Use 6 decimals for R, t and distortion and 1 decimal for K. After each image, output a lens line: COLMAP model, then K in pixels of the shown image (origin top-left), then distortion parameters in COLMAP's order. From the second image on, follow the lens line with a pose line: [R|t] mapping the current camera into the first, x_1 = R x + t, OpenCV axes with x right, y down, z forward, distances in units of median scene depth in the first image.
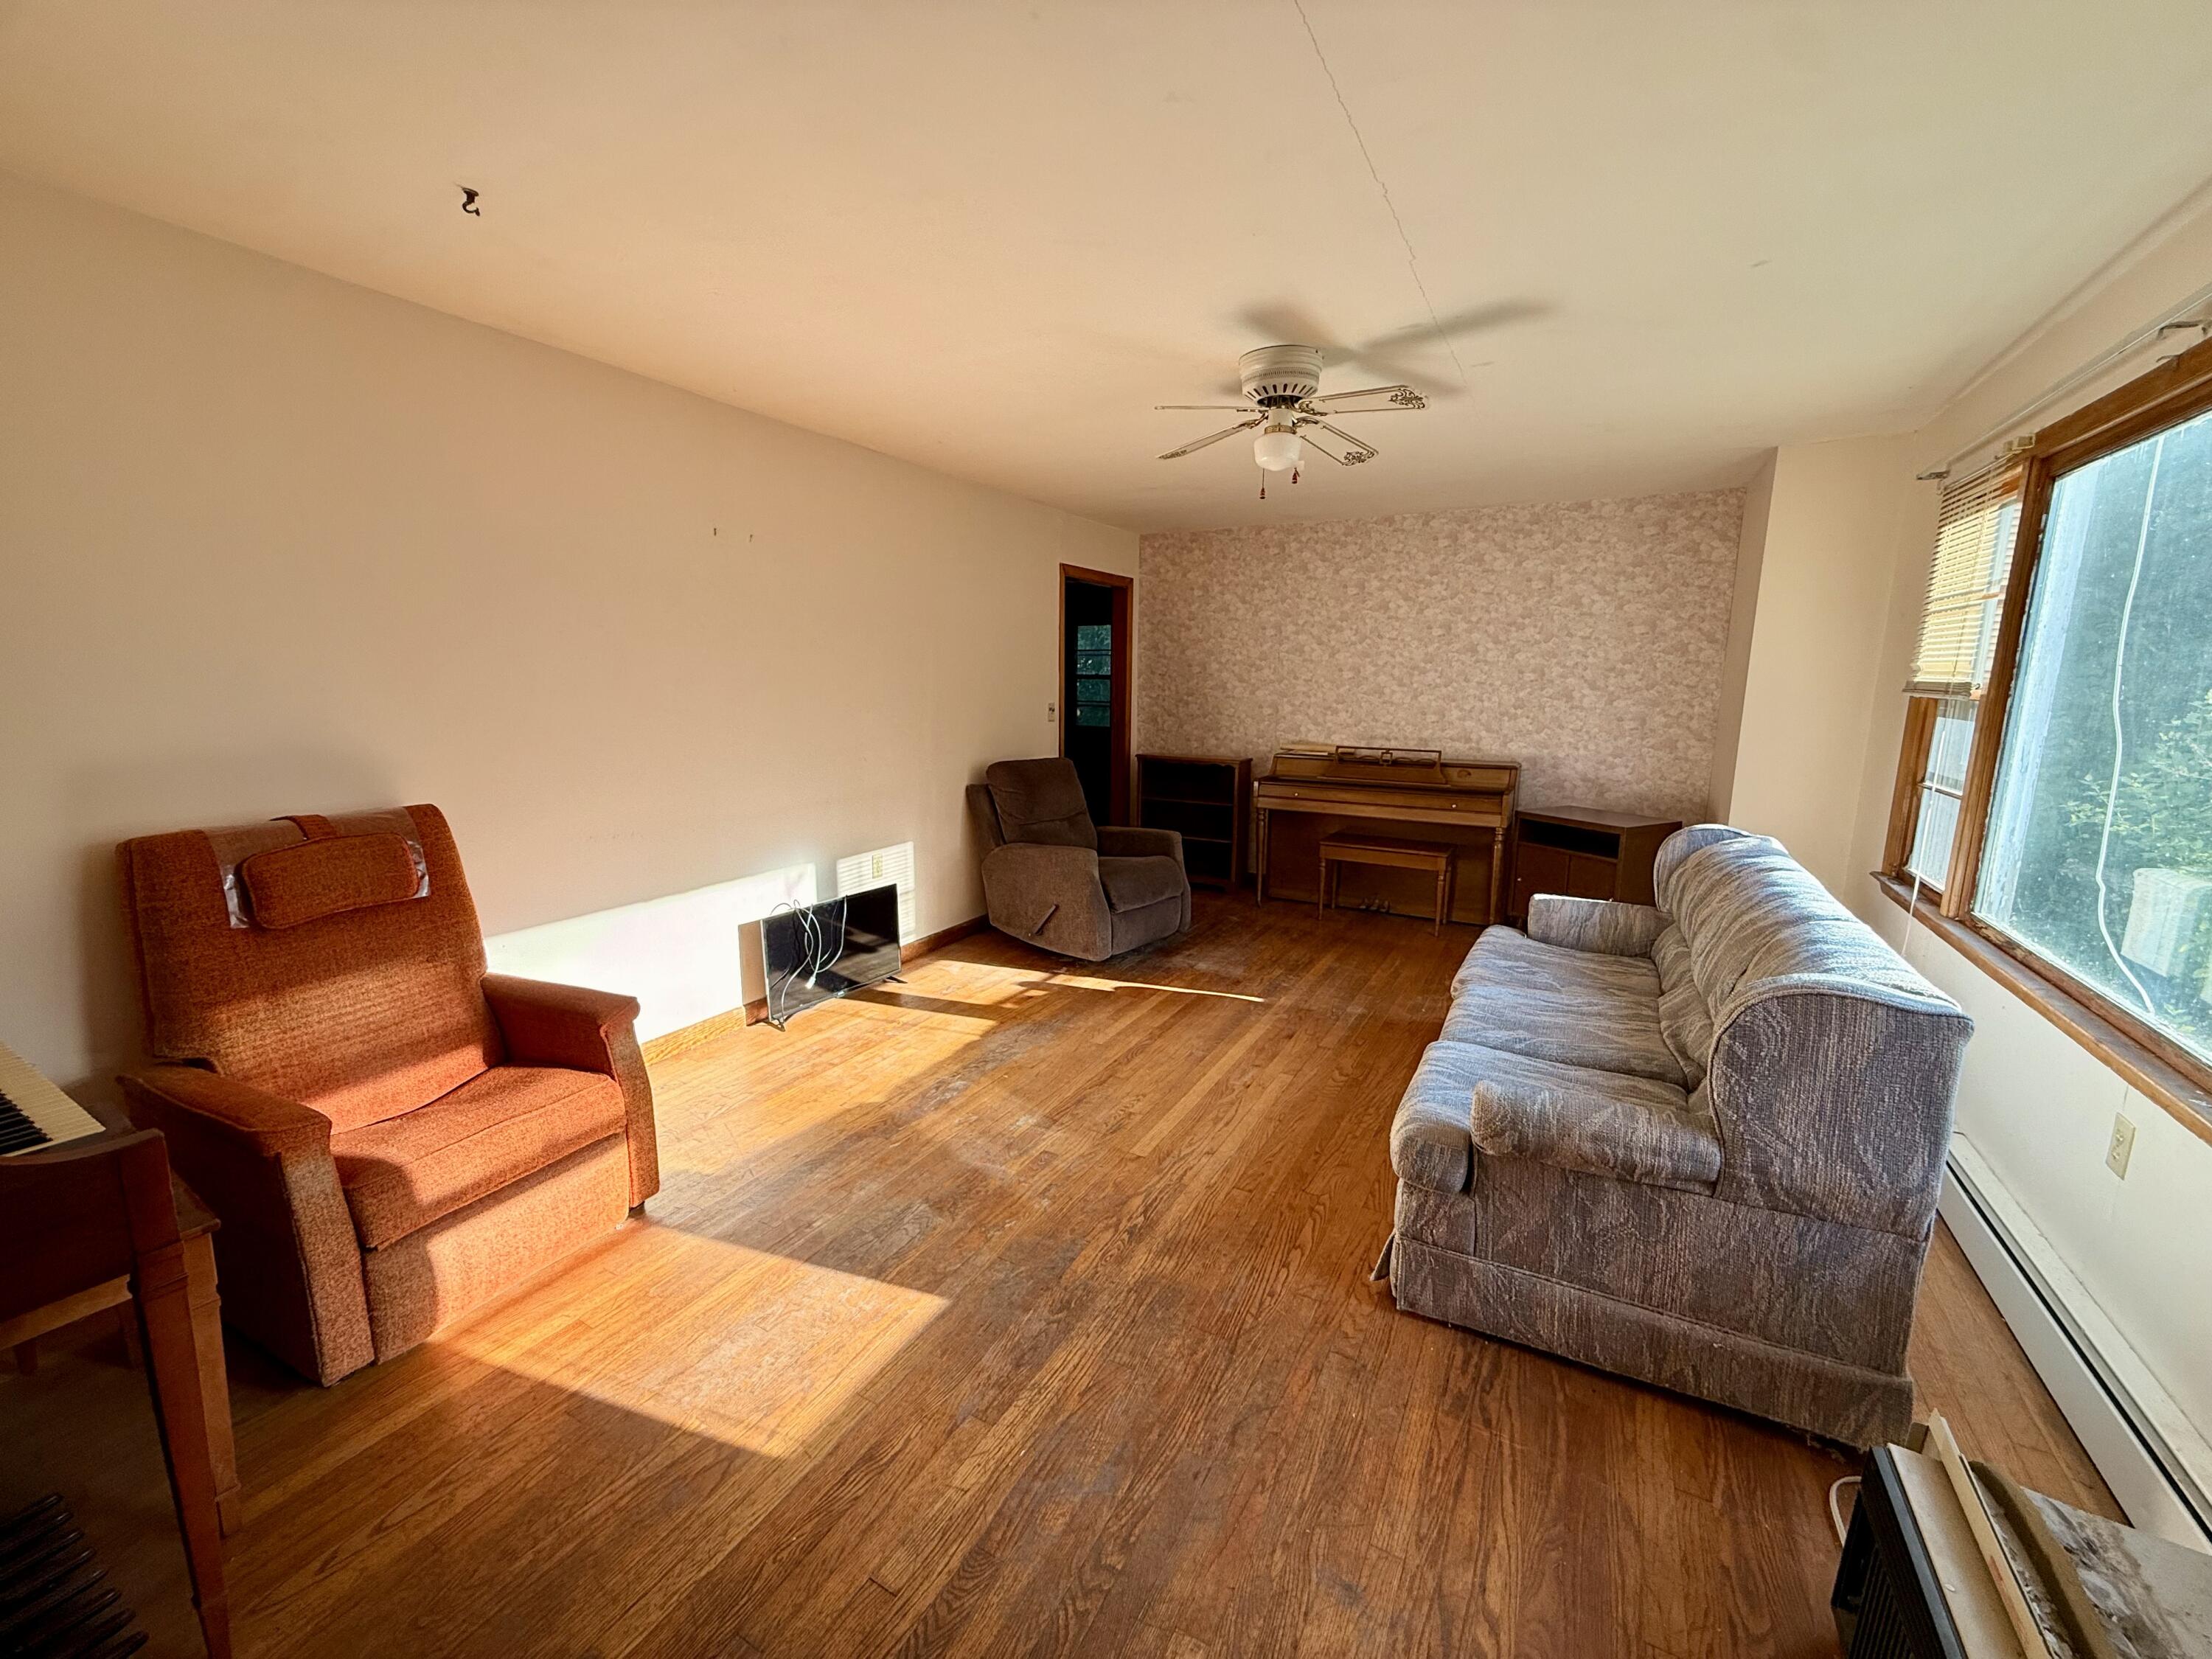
lens RADIAL K [[881.9, 0, 1103.6], [0, 881.9, 827.6], [0, 0, 1]] dist [0.000283, 0.000009]
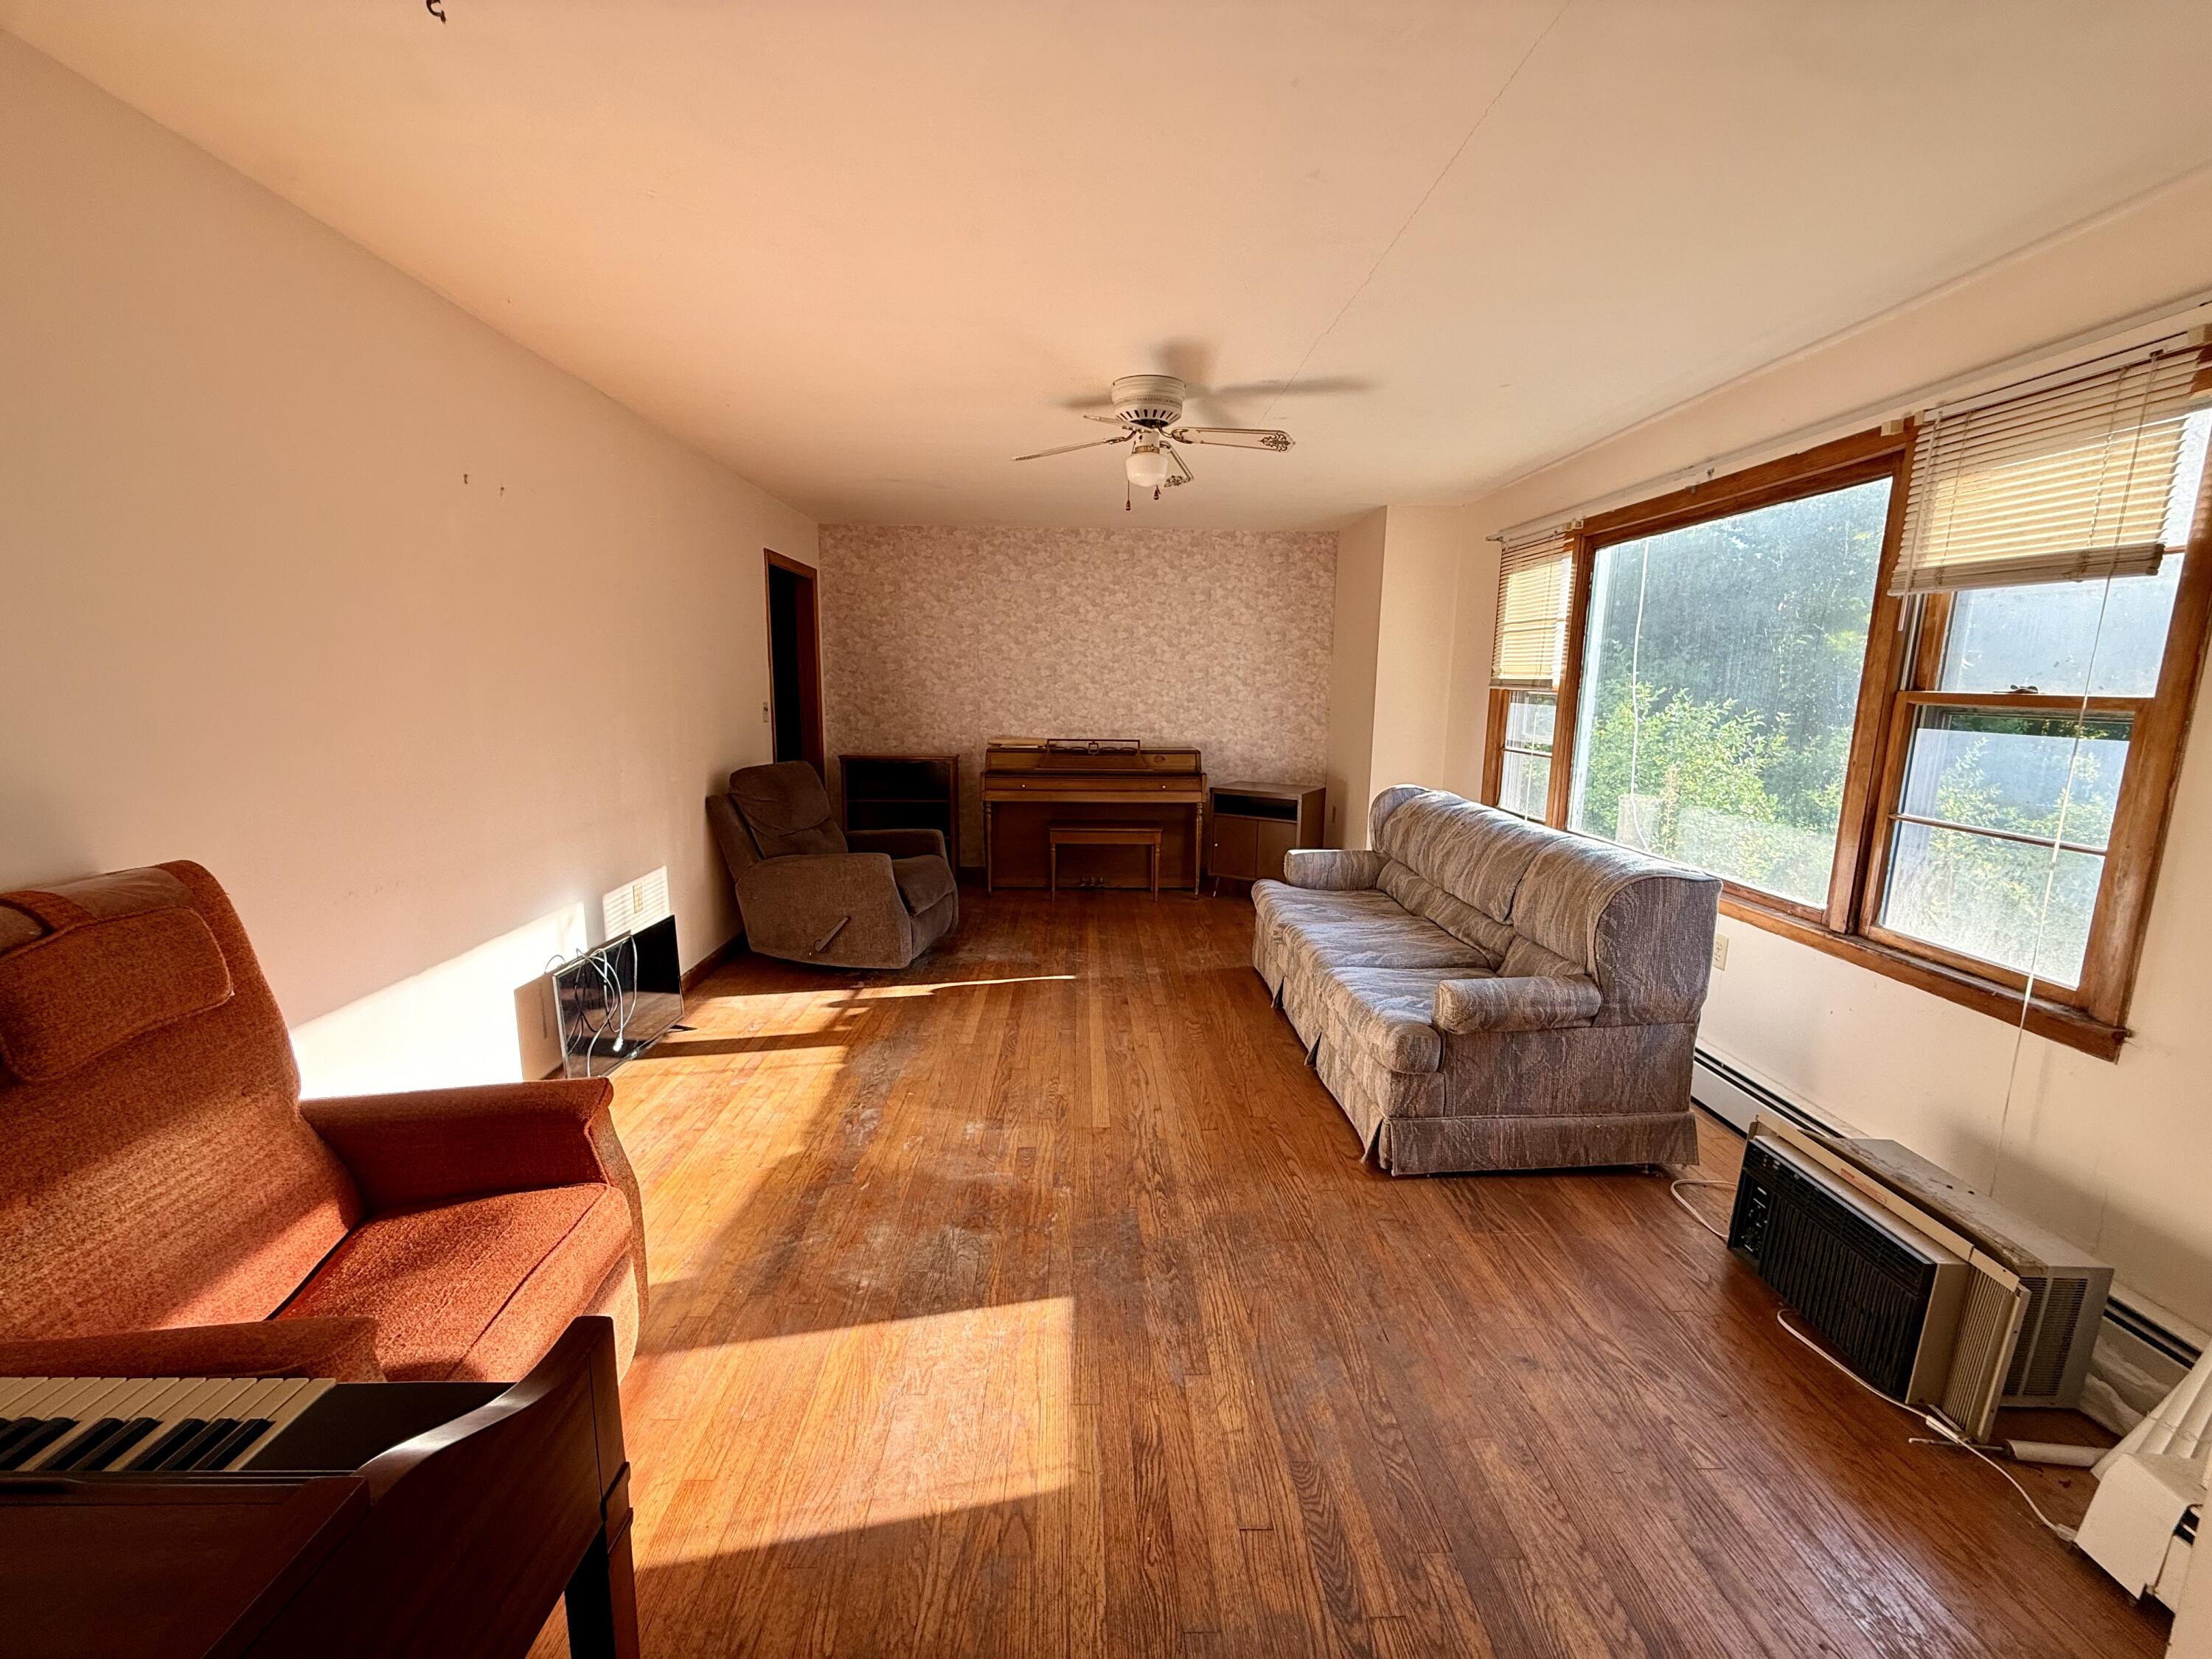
lens RADIAL K [[881.9, 0, 1103.6], [0, 881.9, 827.6], [0, 0, 1]] dist [0.000283, 0.000009]
pose [[0.859029, -0.083218, 0.505117, -0.432119], [0.082858, 0.996291, 0.023226, -0.008392], [-0.505176, 0.021901, 0.862738, 0.080307]]
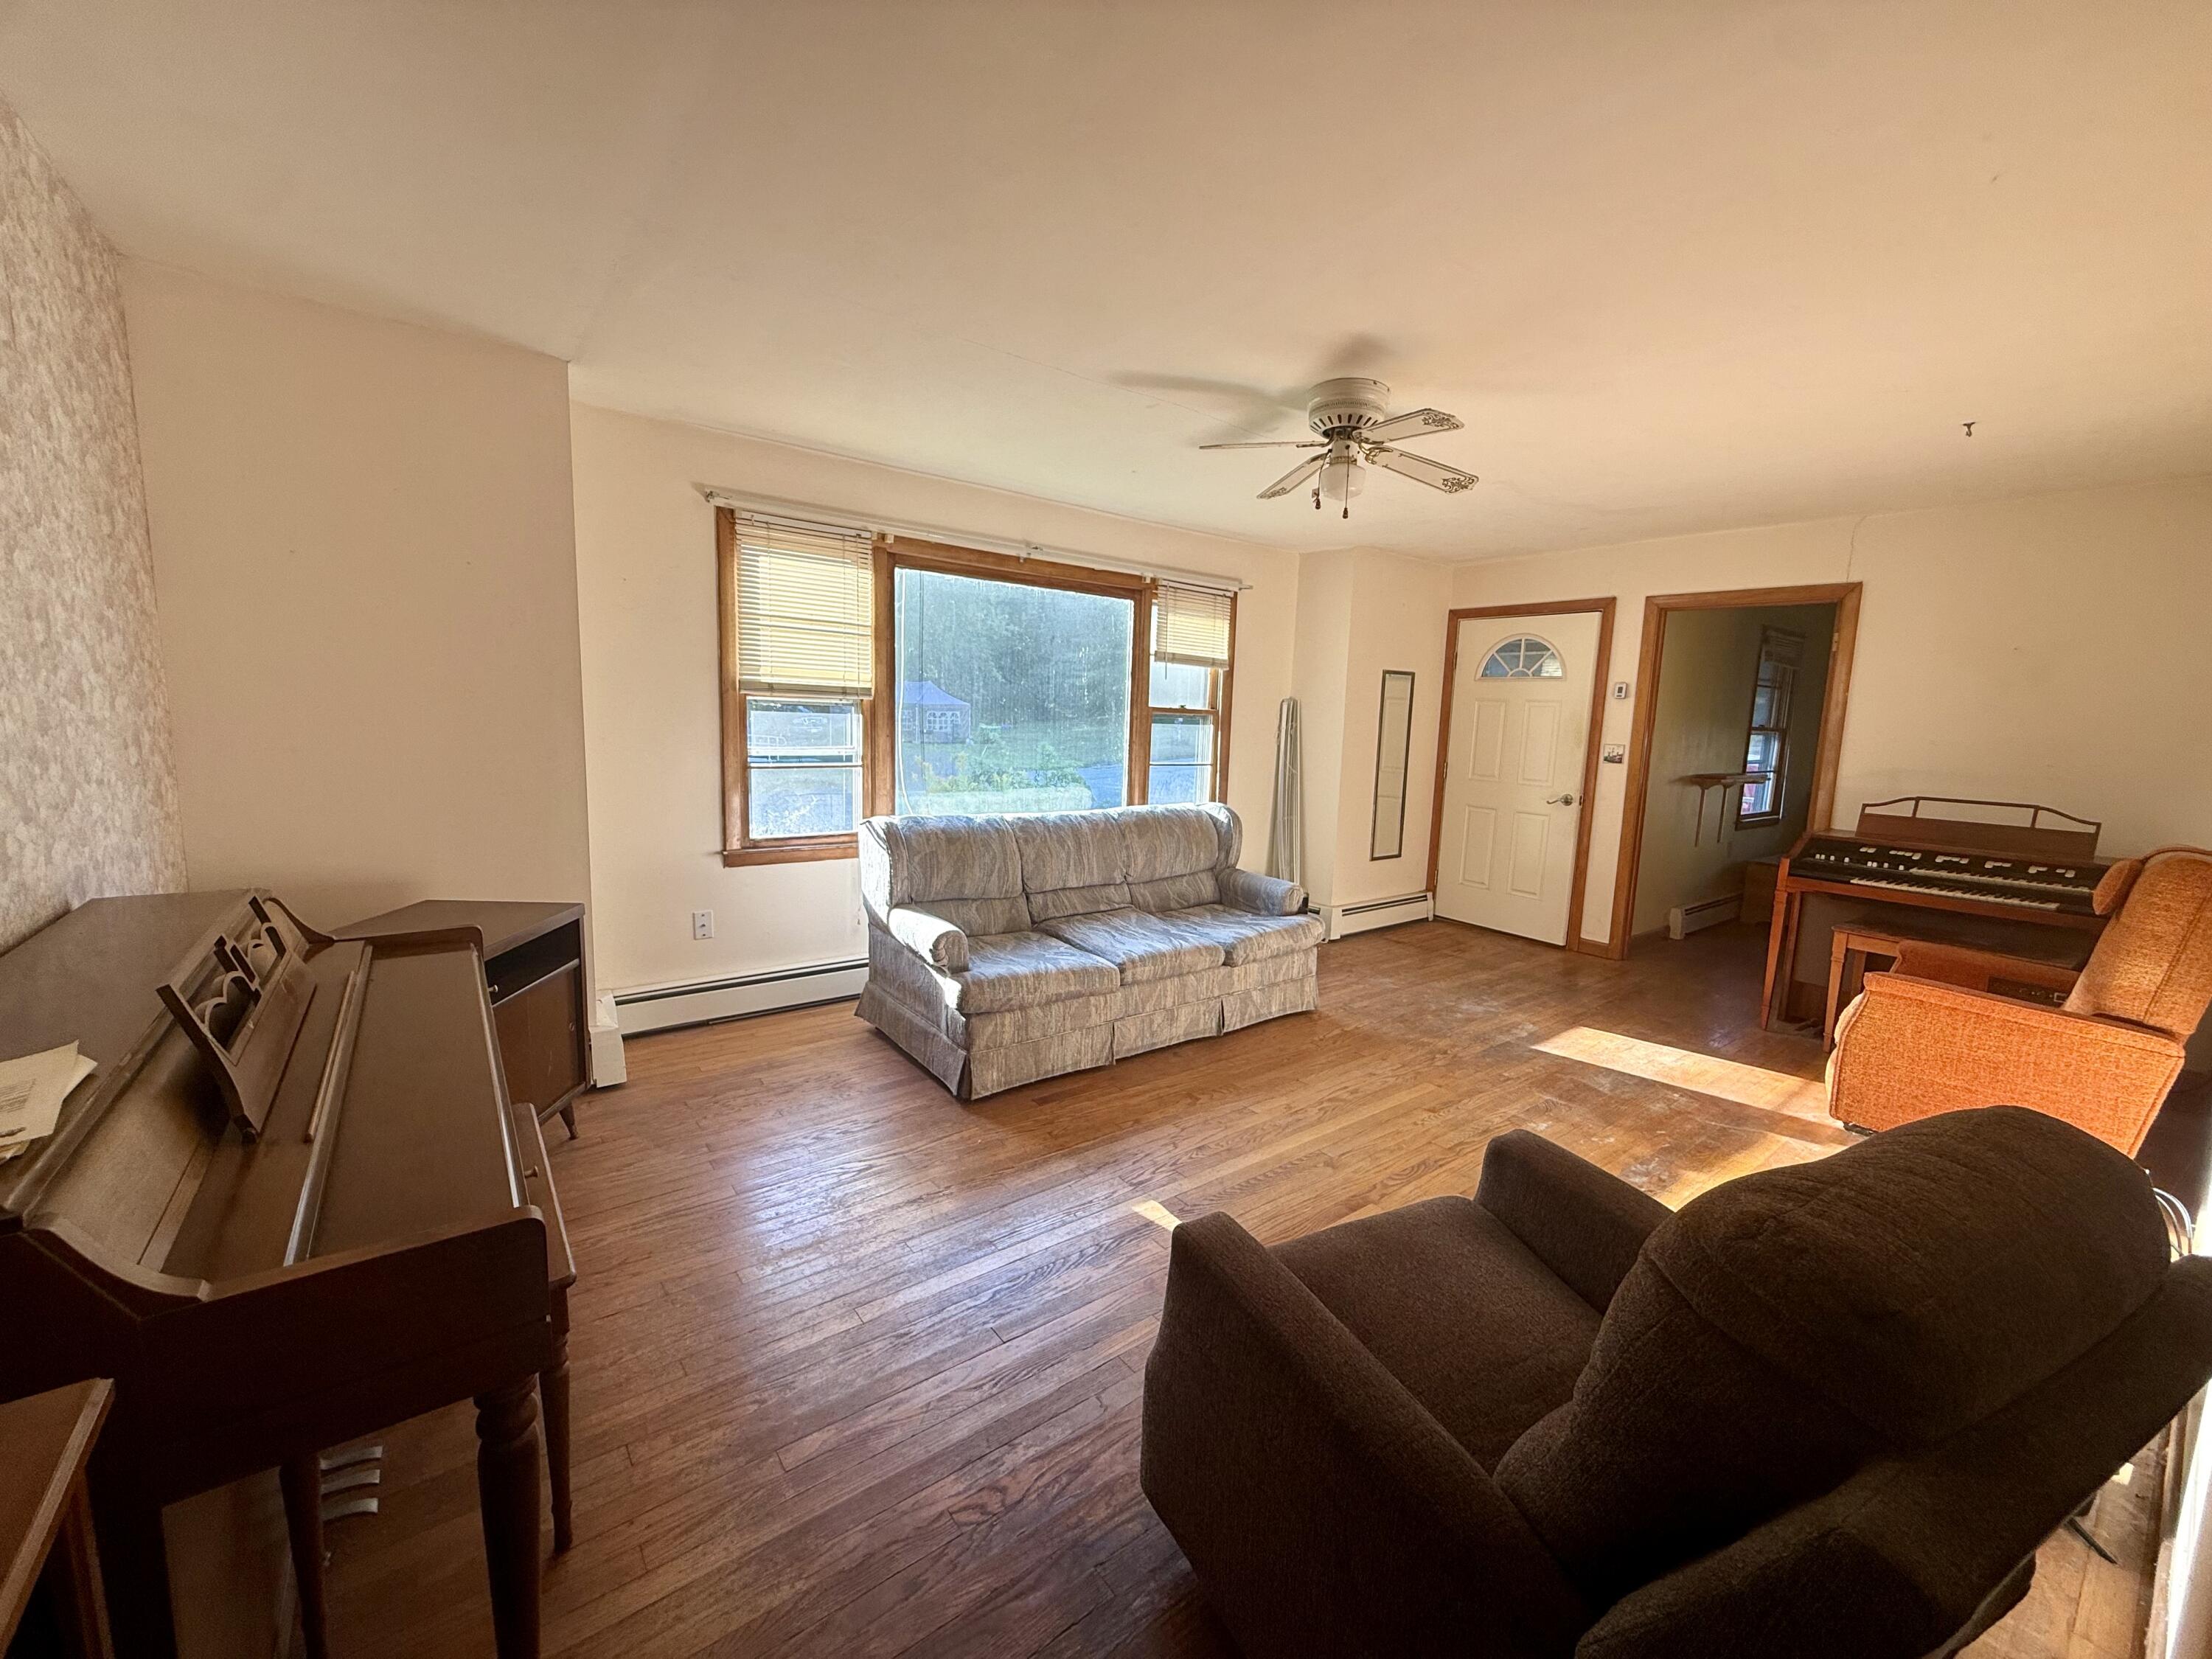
lens RADIAL K [[881.9, 0, 1103.6], [0, 881.9, 827.6], [0, 0, 1]] dist [0.000283, 0.000009]
pose [[-0.918494, -0.094219, 0.384045, 0.019860], [0.023904, 0.956194, 0.291755, -0.338216], [-0.394711, 0.277156, -0.876007, 2.054747]]
